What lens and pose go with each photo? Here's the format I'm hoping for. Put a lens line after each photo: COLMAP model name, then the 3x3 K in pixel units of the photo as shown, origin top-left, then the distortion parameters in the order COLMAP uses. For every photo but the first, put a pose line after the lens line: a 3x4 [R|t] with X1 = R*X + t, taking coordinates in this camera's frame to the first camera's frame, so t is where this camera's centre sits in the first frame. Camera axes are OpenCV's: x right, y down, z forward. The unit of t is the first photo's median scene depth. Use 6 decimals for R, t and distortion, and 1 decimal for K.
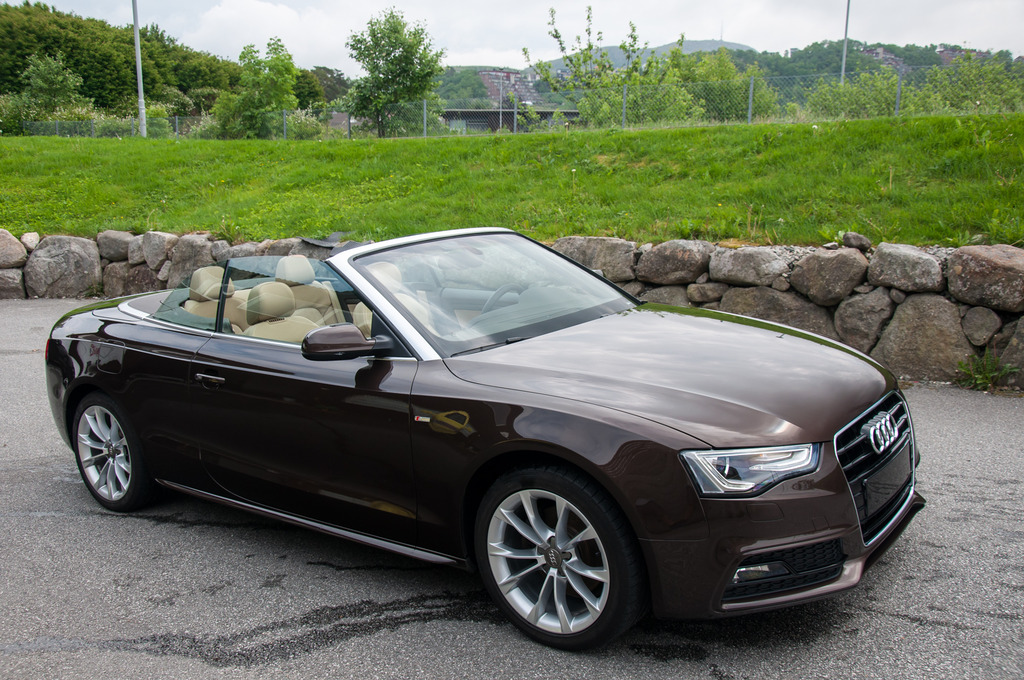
lens RADIAL K [[997.0, 0, 475.4], [0, 997.0, 274.8], [0, 0, 1]] dist [0.004864, 0.000000]
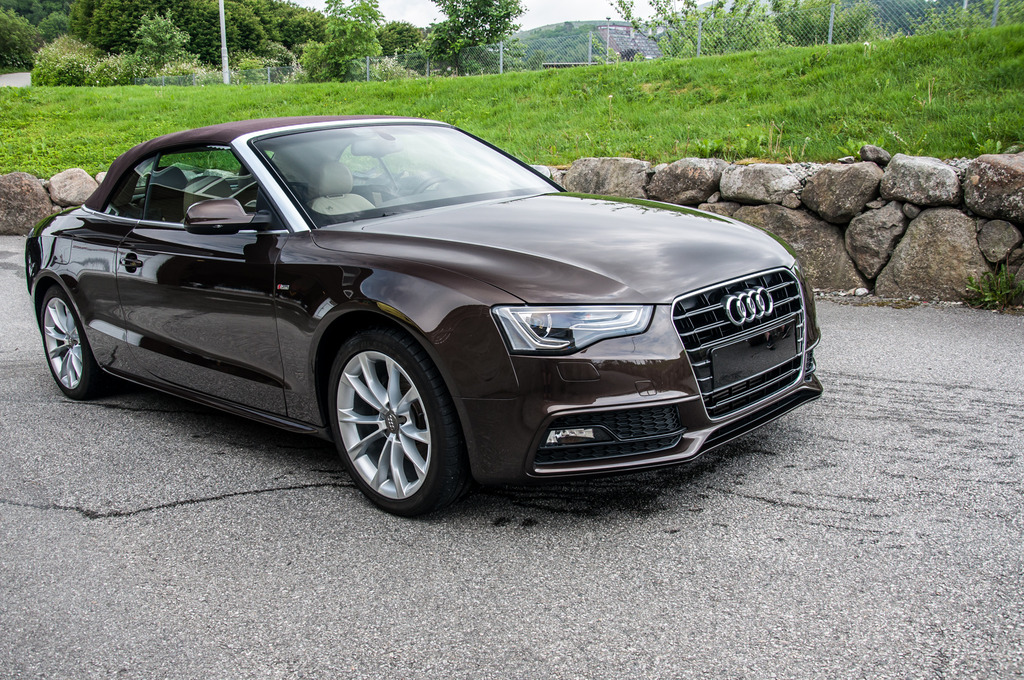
lens RADIAL K [[997.0, 0, 459.4], [0, 997.0, 292.2], [0, 0, 1]] dist [0.004864, 0.000000]
pose [[0.990510, 0.015193, -0.136595, 0.134897], [-0.007661, 0.998430, 0.055494, 0.048636], [0.137224, -0.053921, 0.989071, 0.020450]]
